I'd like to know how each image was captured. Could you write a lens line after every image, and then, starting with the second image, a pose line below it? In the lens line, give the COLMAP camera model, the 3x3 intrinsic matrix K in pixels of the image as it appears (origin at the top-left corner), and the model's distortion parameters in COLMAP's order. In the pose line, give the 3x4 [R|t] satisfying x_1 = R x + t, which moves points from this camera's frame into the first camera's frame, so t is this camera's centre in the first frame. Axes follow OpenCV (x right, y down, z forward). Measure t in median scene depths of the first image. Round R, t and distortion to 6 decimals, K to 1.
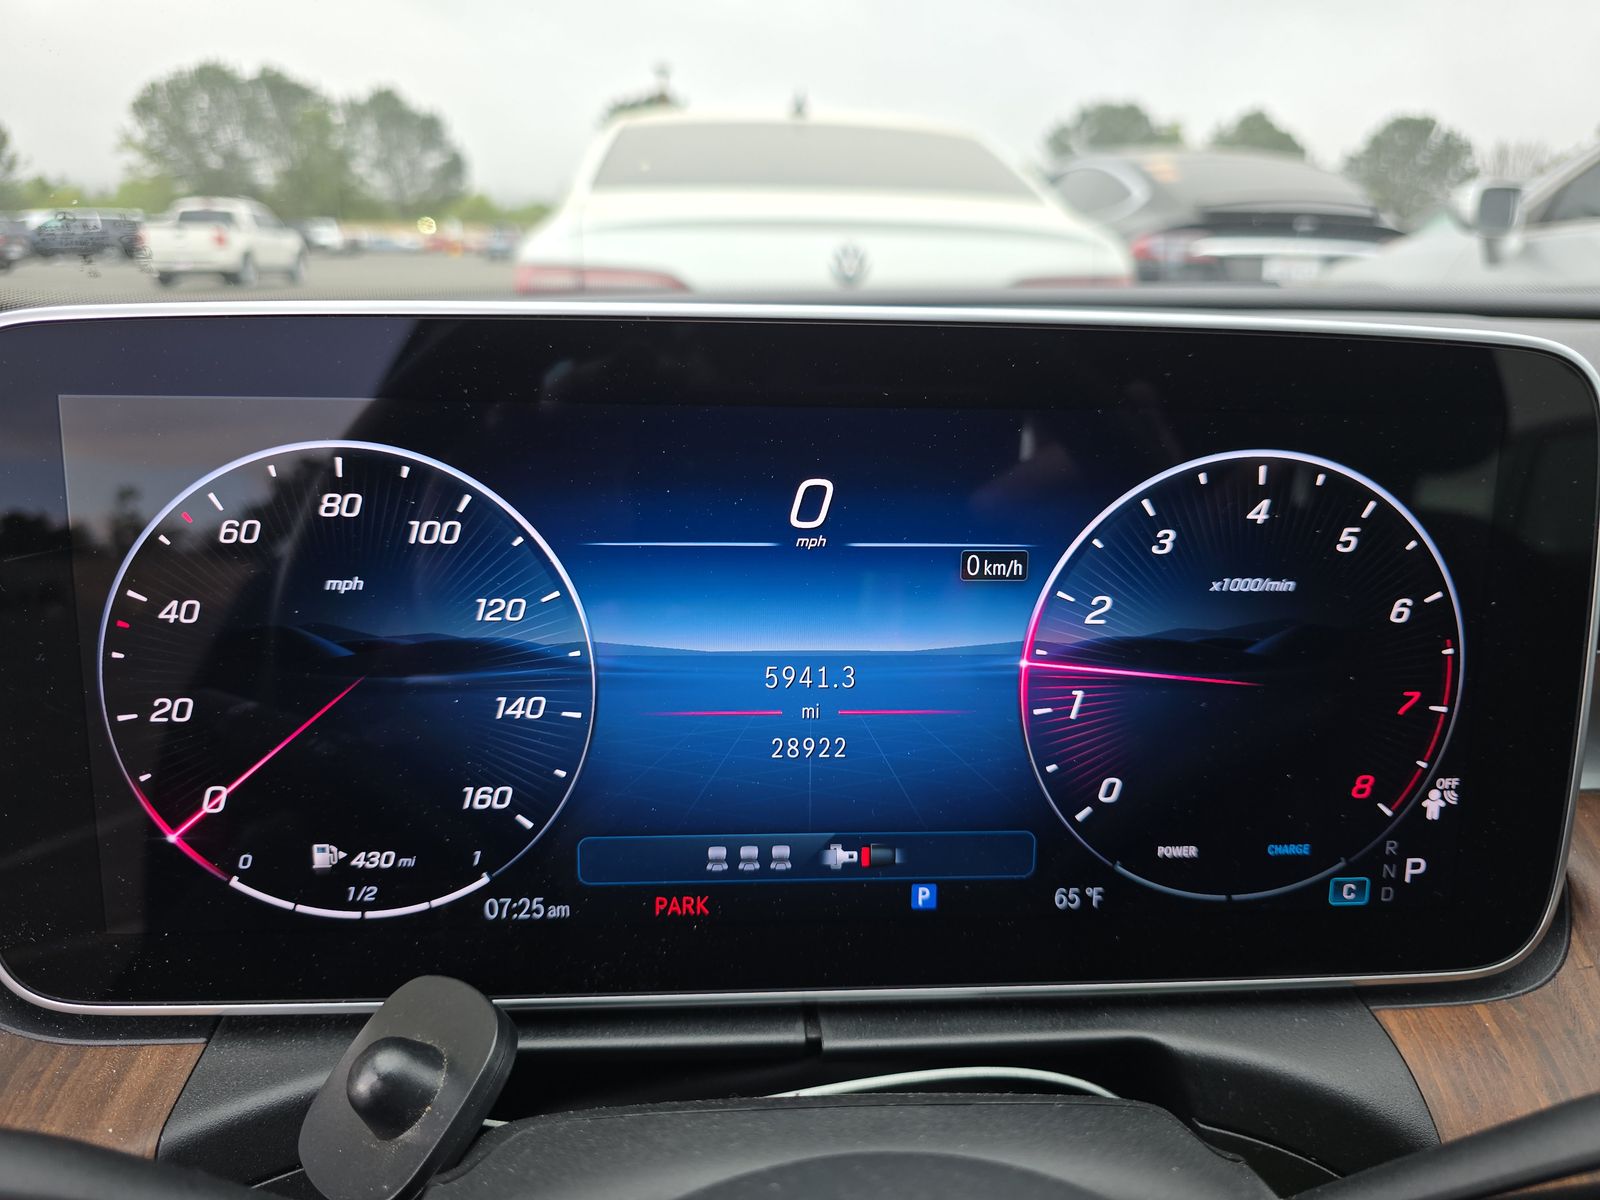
lens RADIAL K [[1118.4, 0, 799.9], [0, 1118.4, 605.4], [0, 0, 1]] dist [0.004254, -0.020867]
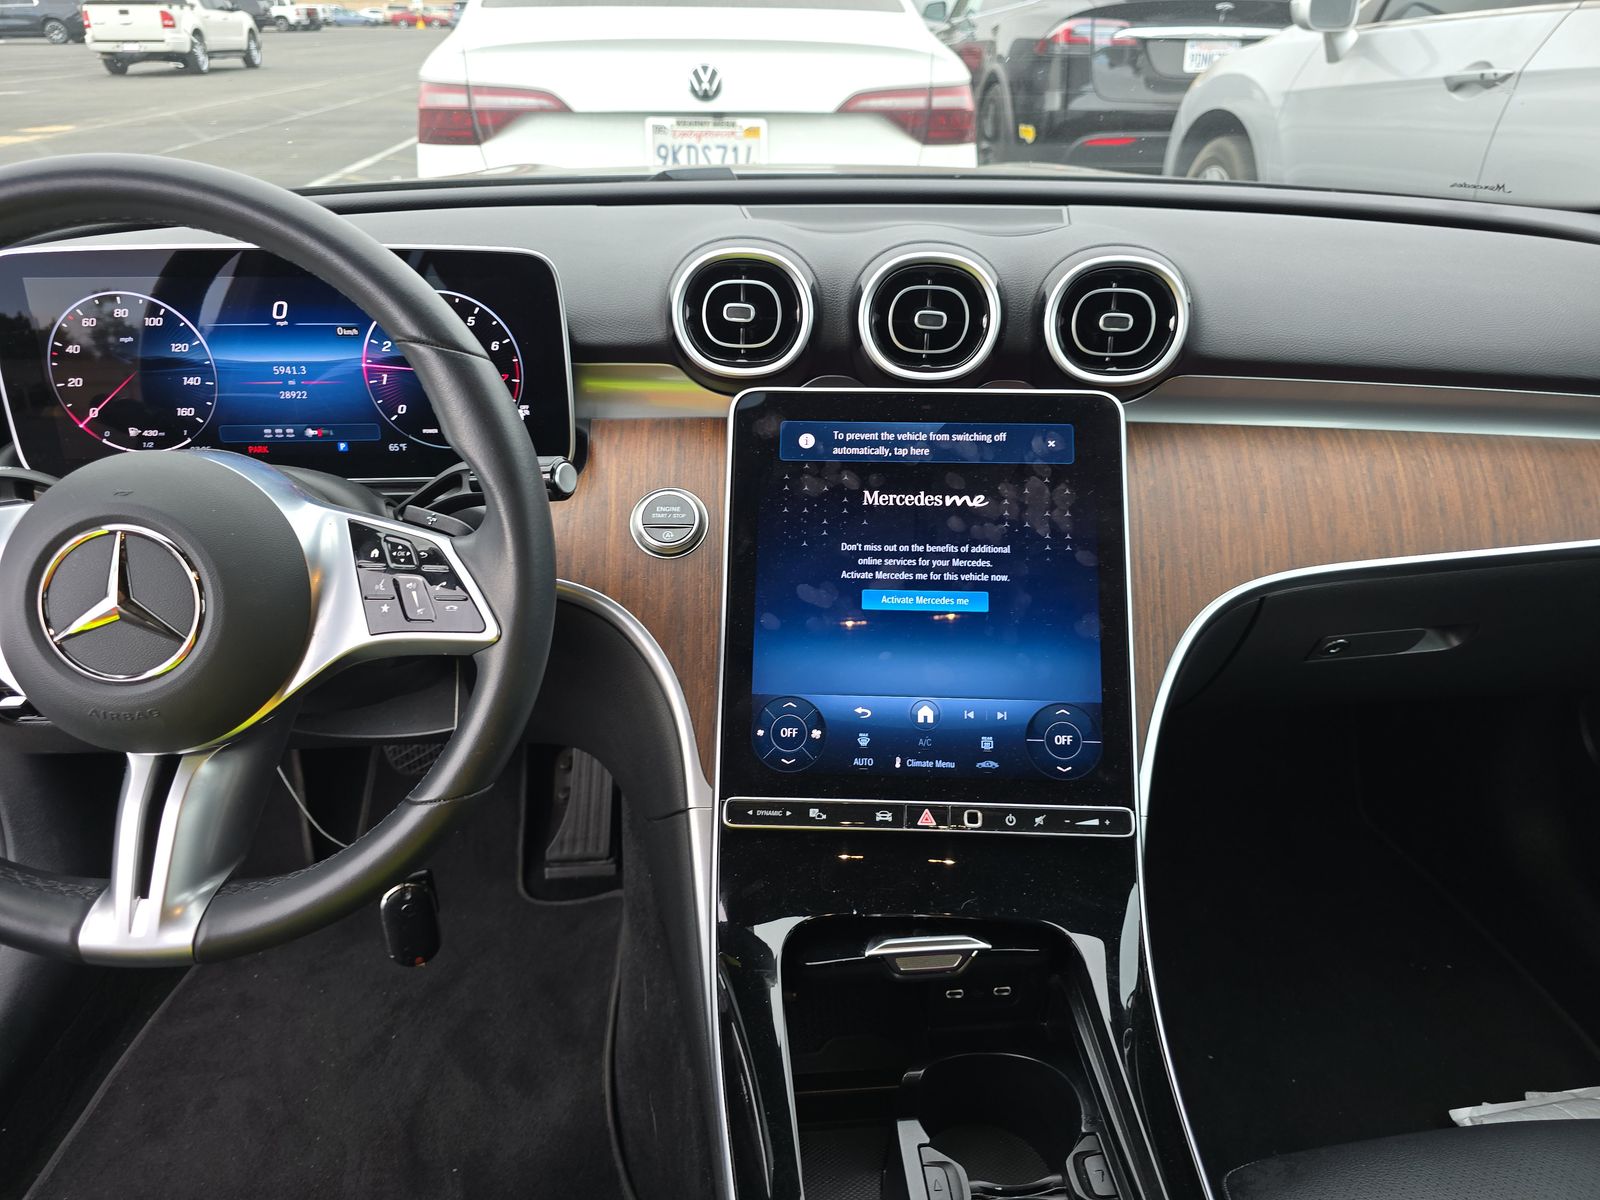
lens RADIAL K [[1091.8, 0, 801.5], [0, 1091.8, 603.2], [0, 0, 1]] dist [0.040810, -0.038475]
pose [[0.999885, -0.015109, 0.001117, 1.339163], [0.014658, 0.983395, 0.180886, 0.161447], [-0.003832, -0.180848, 0.983504, -1.978452]]
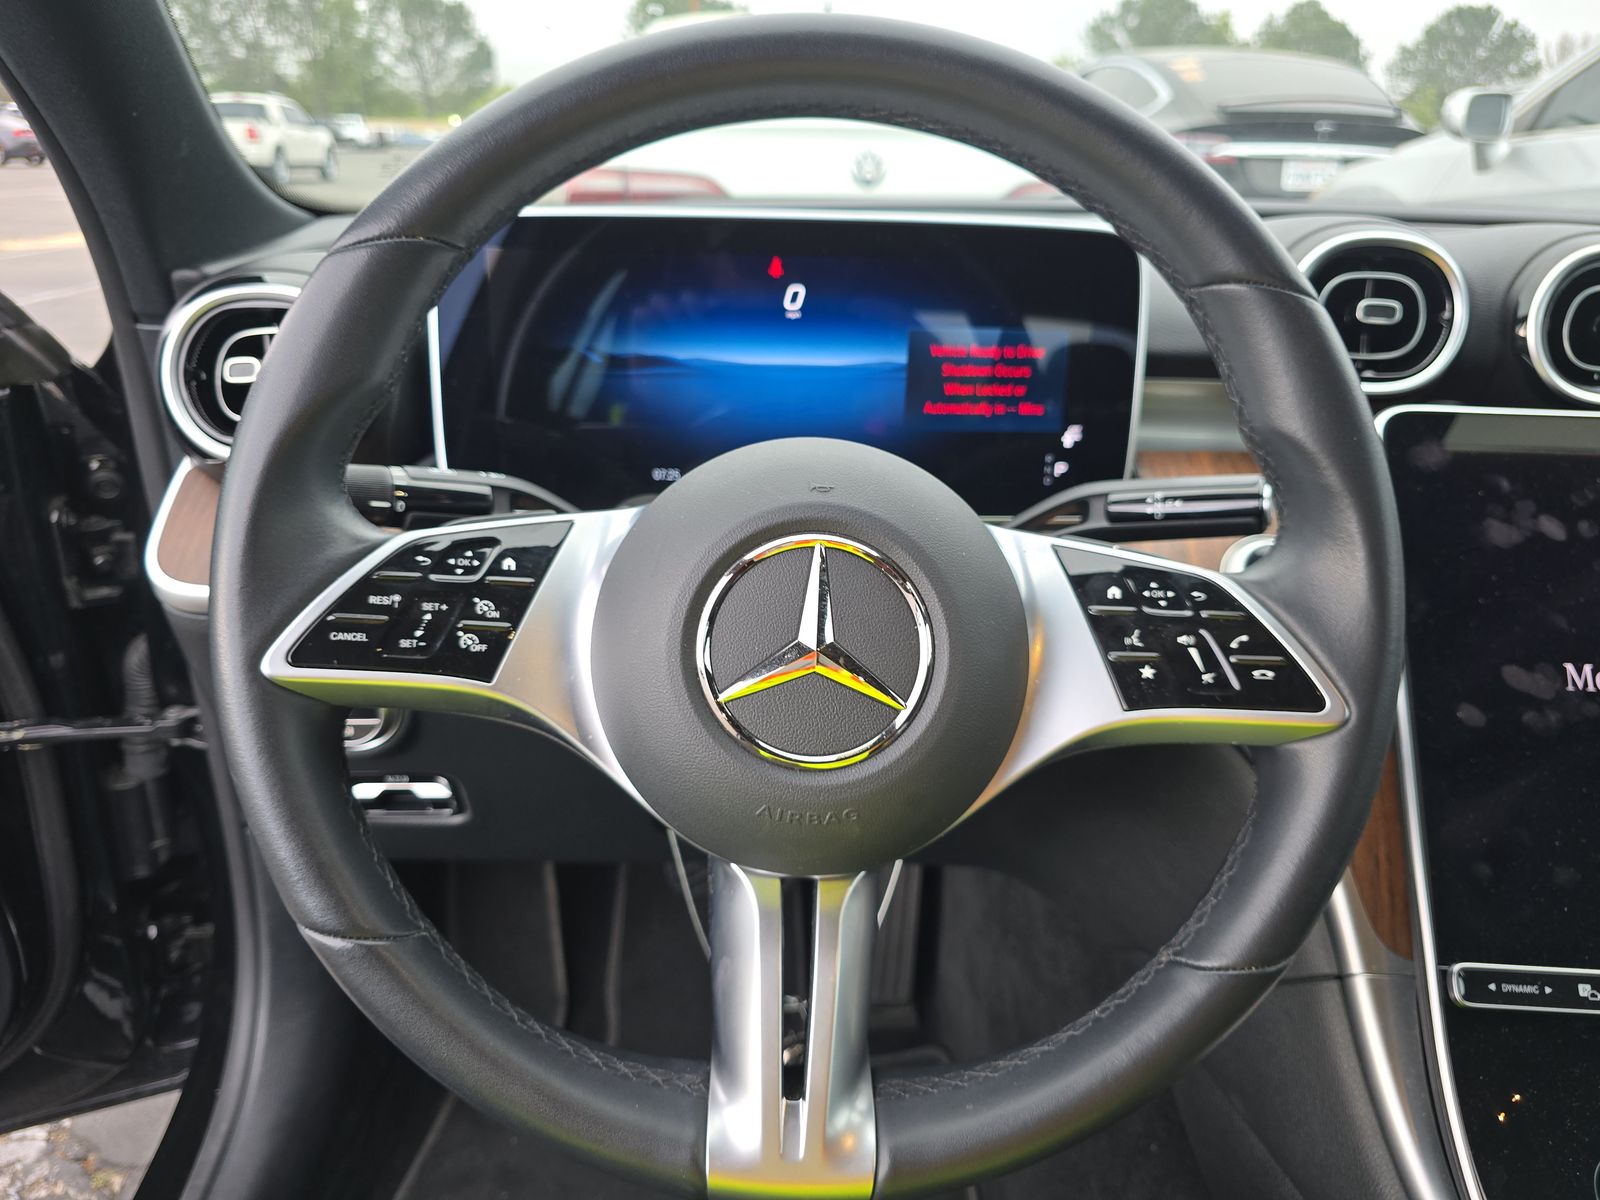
lens RADIAL K [[1110.7, 0, 800.0], [0, 1110.7, 600.0], [0, 0, 1]] dist [0.000517, -0.006458]
pose [[0.999653, 0.013768, -0.022442, 0.081993], [-0.011937, 0.996741, 0.079778, 0.341844], [0.023468, -0.079482, 0.996560, -1.330758]]
